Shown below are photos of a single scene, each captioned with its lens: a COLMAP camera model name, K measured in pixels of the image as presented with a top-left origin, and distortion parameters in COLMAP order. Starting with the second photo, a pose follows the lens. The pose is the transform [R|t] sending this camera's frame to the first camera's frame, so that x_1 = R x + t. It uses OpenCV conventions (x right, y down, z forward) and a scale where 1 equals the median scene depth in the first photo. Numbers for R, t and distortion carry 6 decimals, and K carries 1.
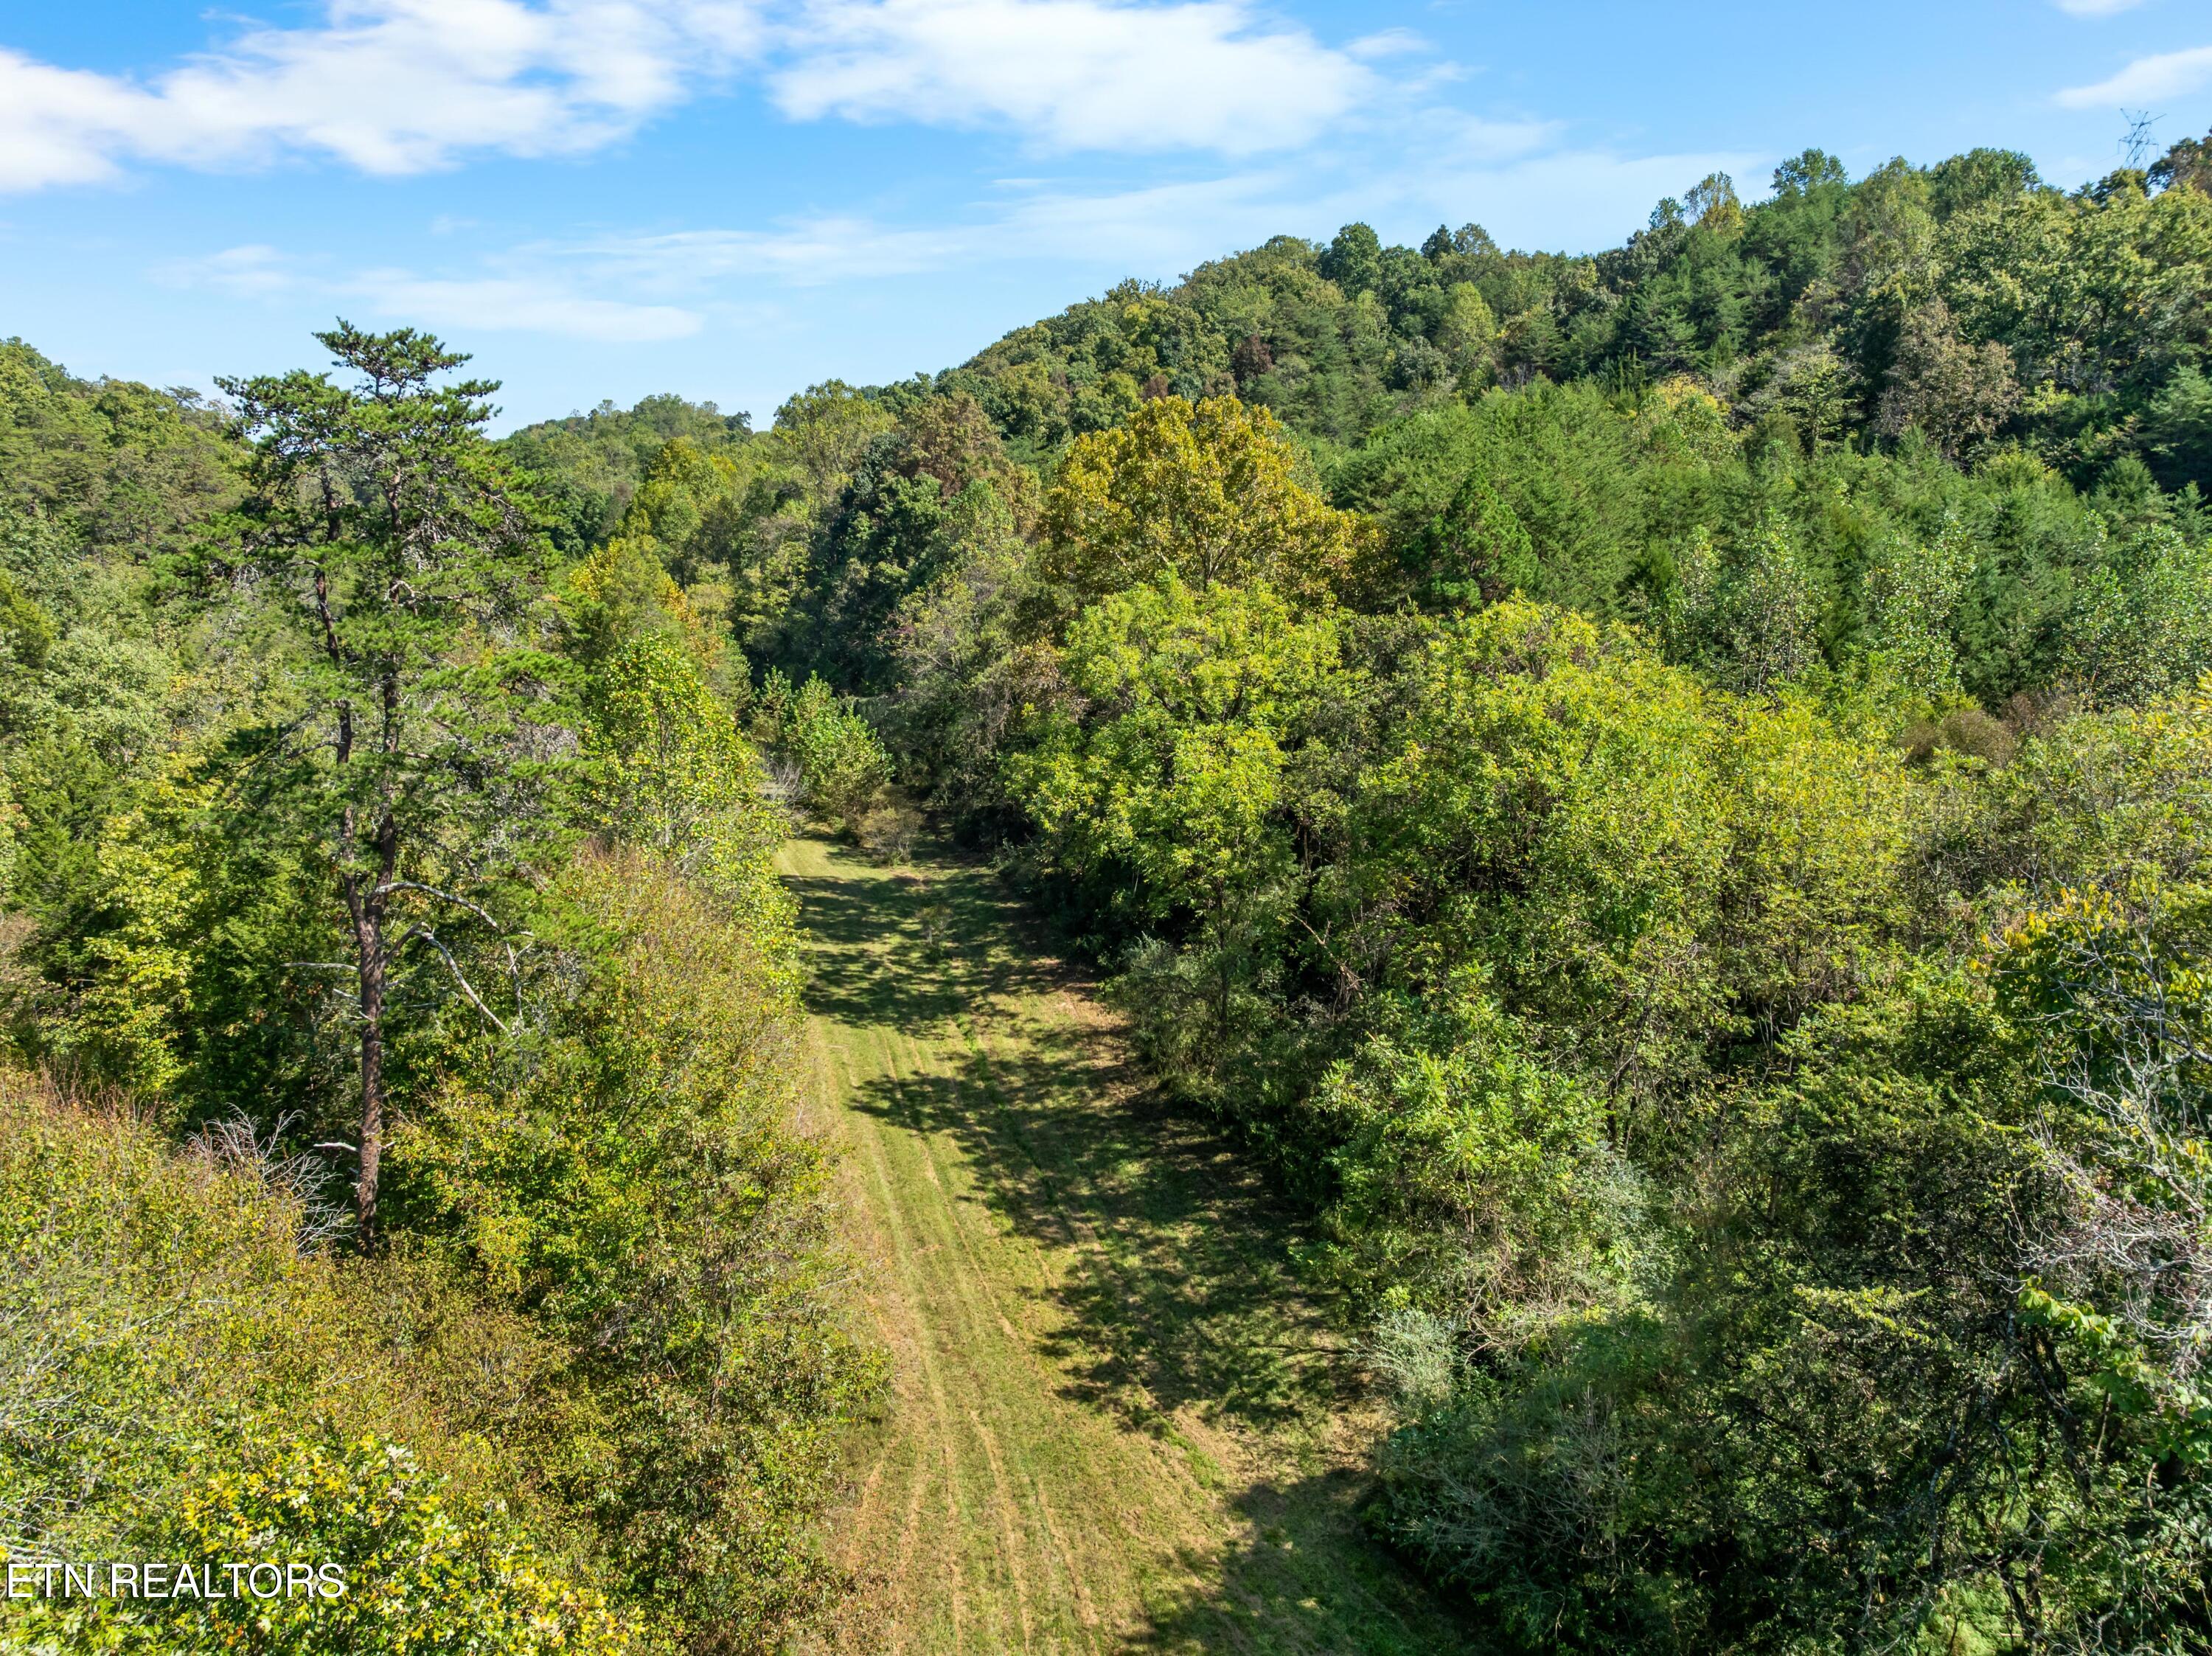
lens RADIAL K [[1560.7, 0, 1111.5], [0, 1560.7, 826.8], [0, 0, 1]] dist [-0.040025, 0.003582]
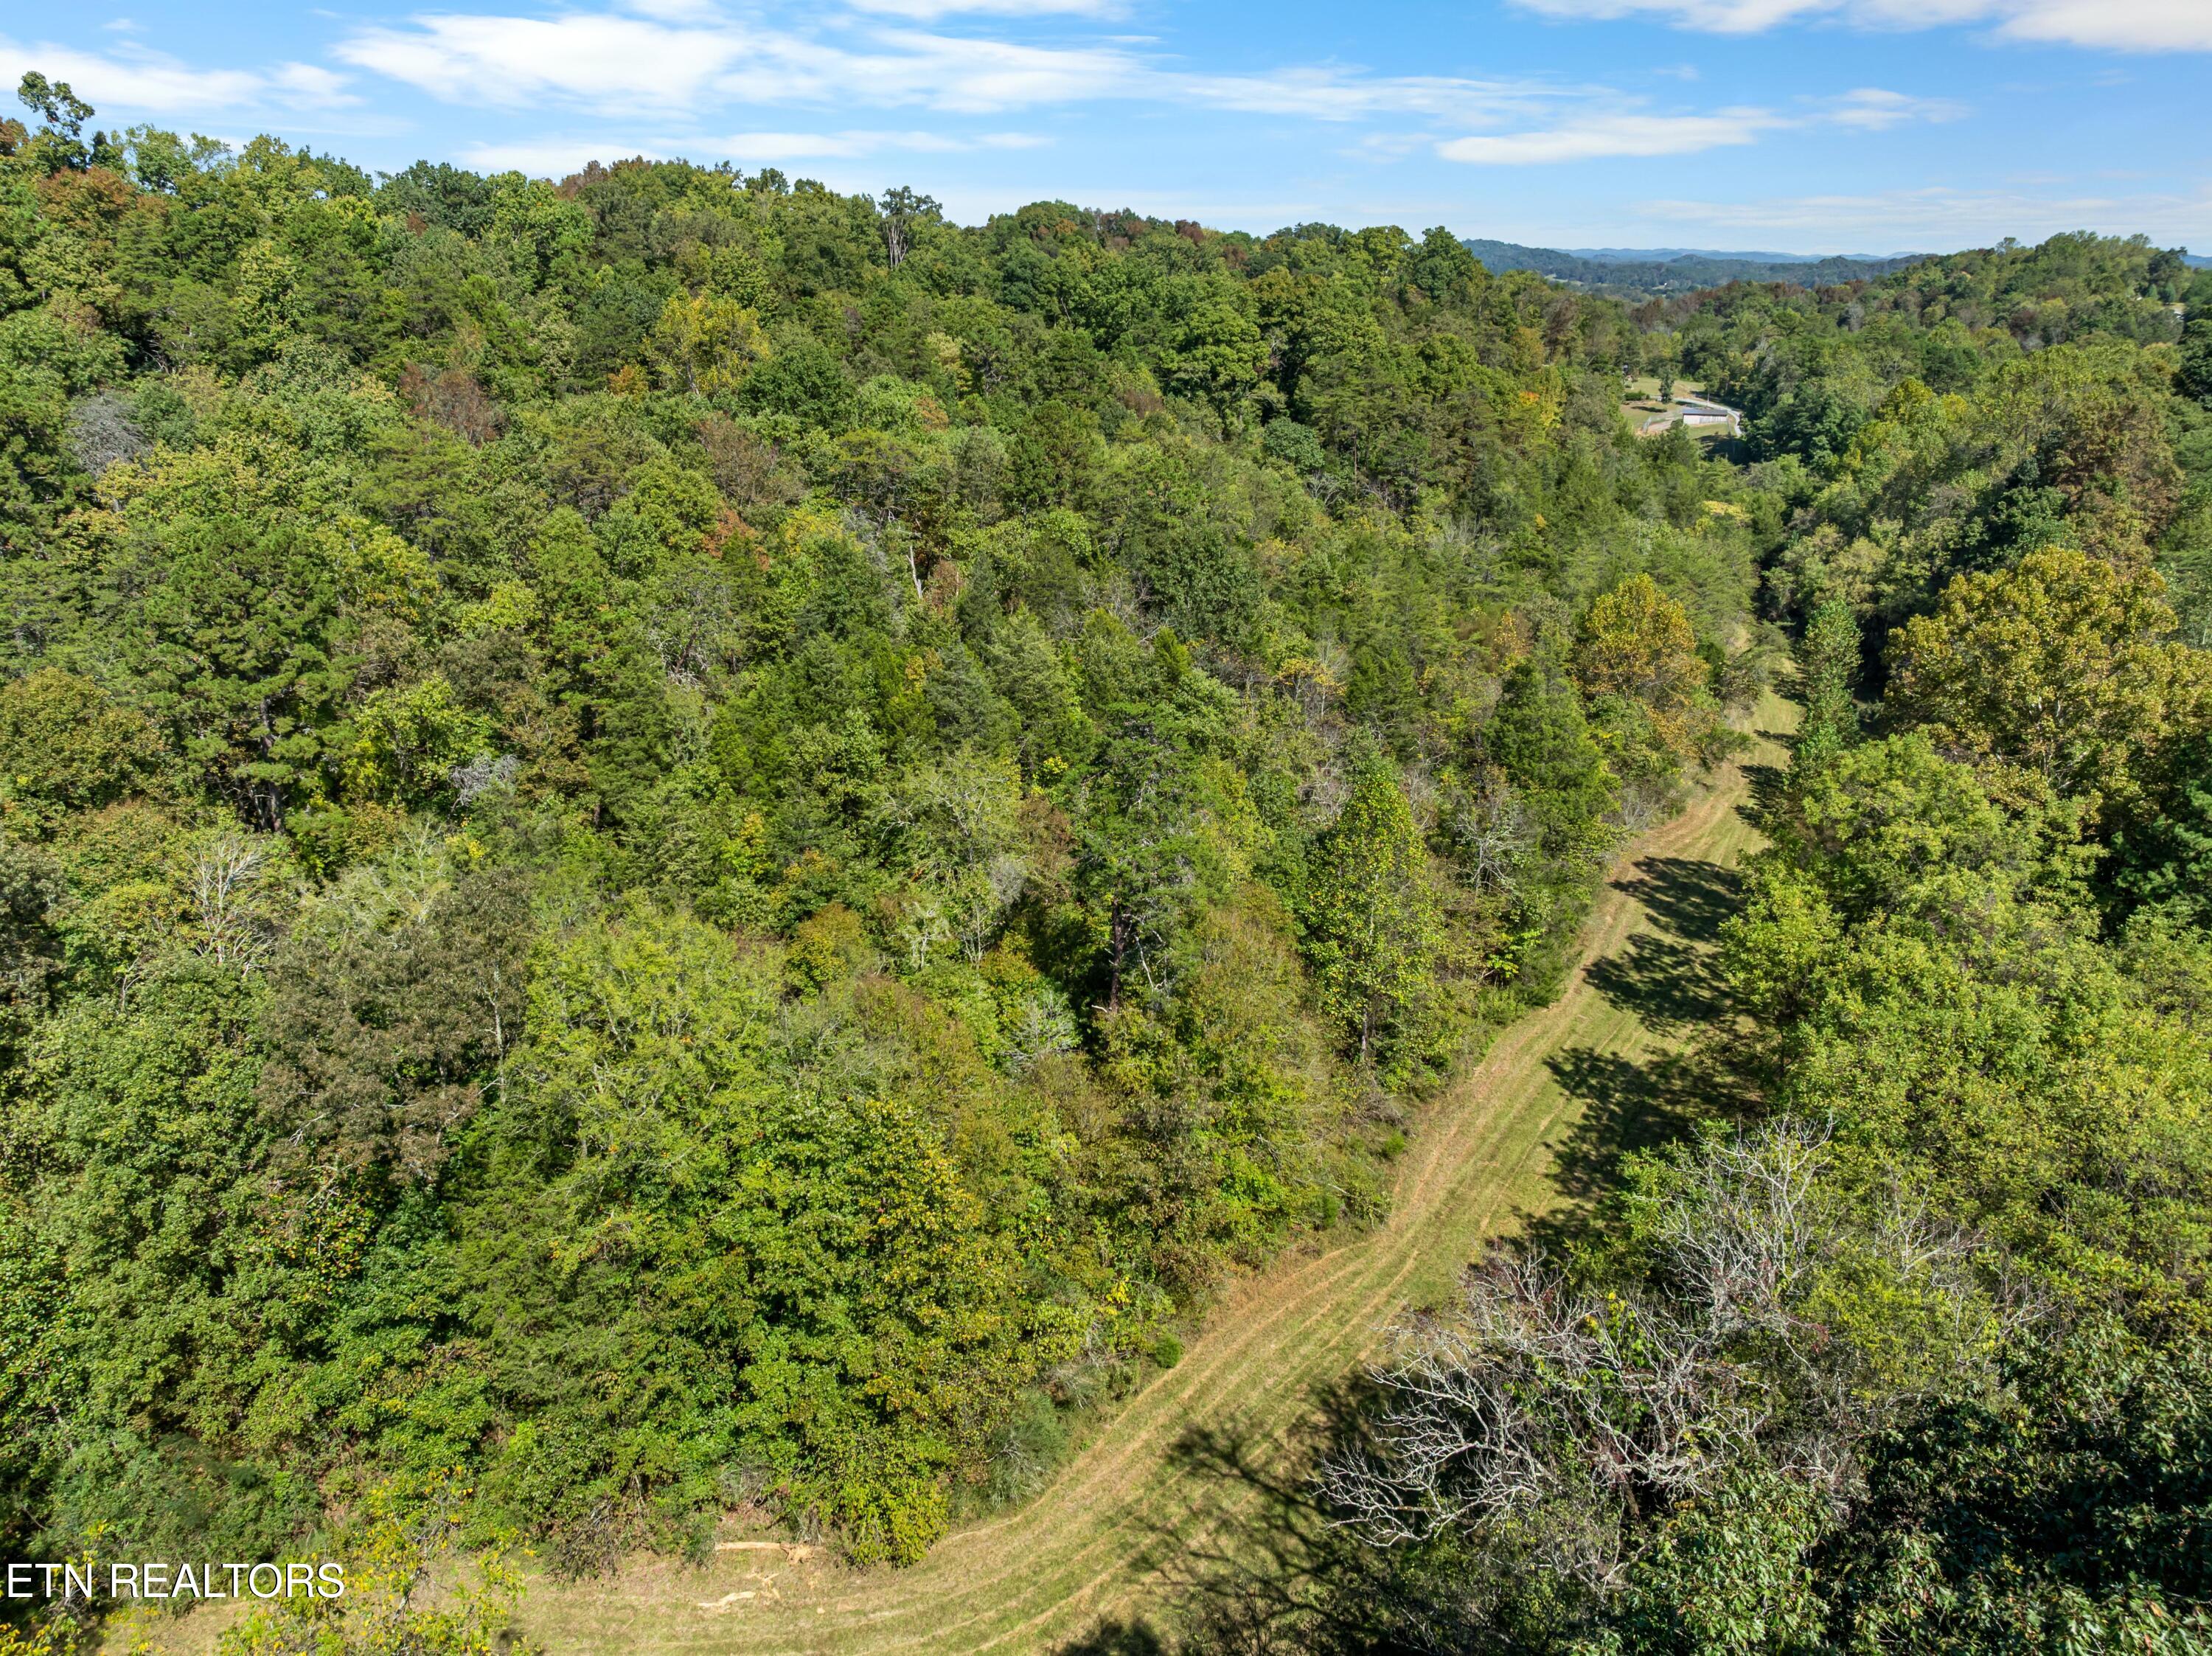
lens RADIAL K [[1560.7, 0, 1111.5], [0, 1560.7, 826.8], [0, 0, 1]] dist [-0.040025, 0.003582]
pose [[0.669008, 0.249214, -0.700229, 0.277153], [-0.161884, 0.968351, 0.189974, -0.129063], [0.725411, -0.013739, 0.688178, -0.160661]]
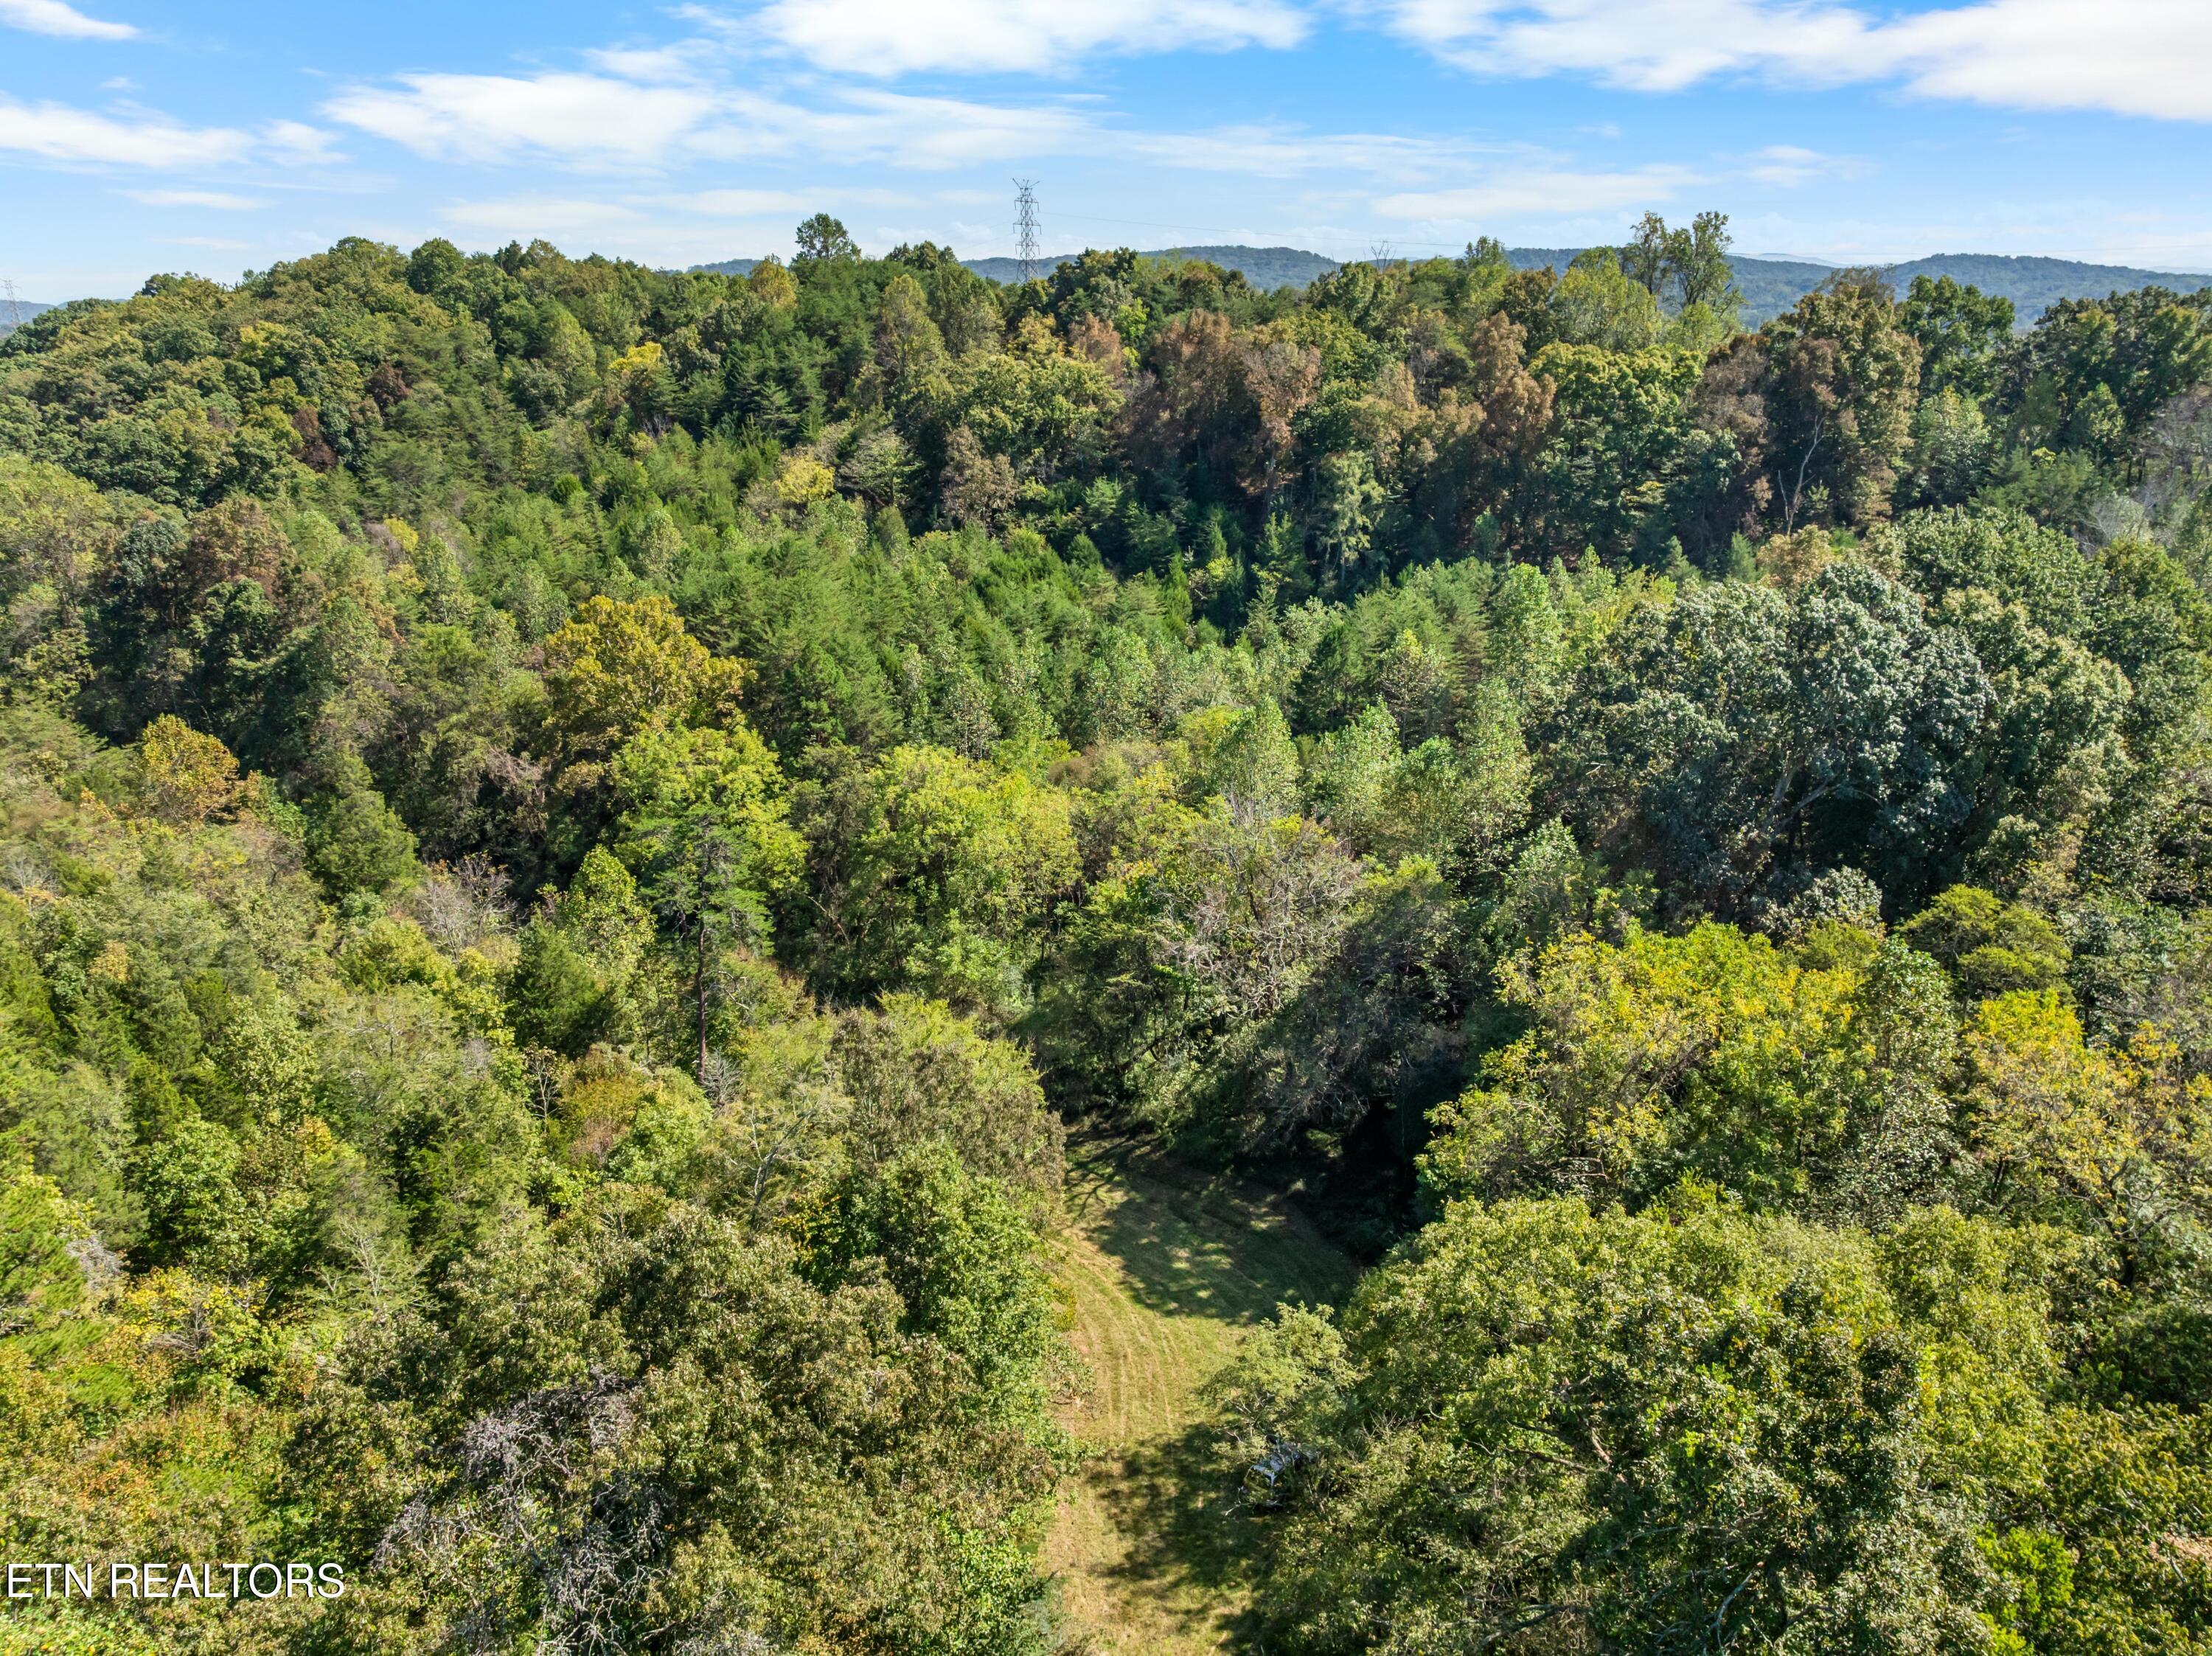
lens RADIAL K [[1560.7, 0, 1111.5], [0, 1560.7, 826.8], [0, 0, 1]] dist [-0.040025, 0.003582]
pose [[0.806471, -0.197575, 0.557287, -0.352291], [0.142899, 0.979708, 0.140541, -0.135597], [-0.573746, -0.033707, 0.818340, -0.473951]]
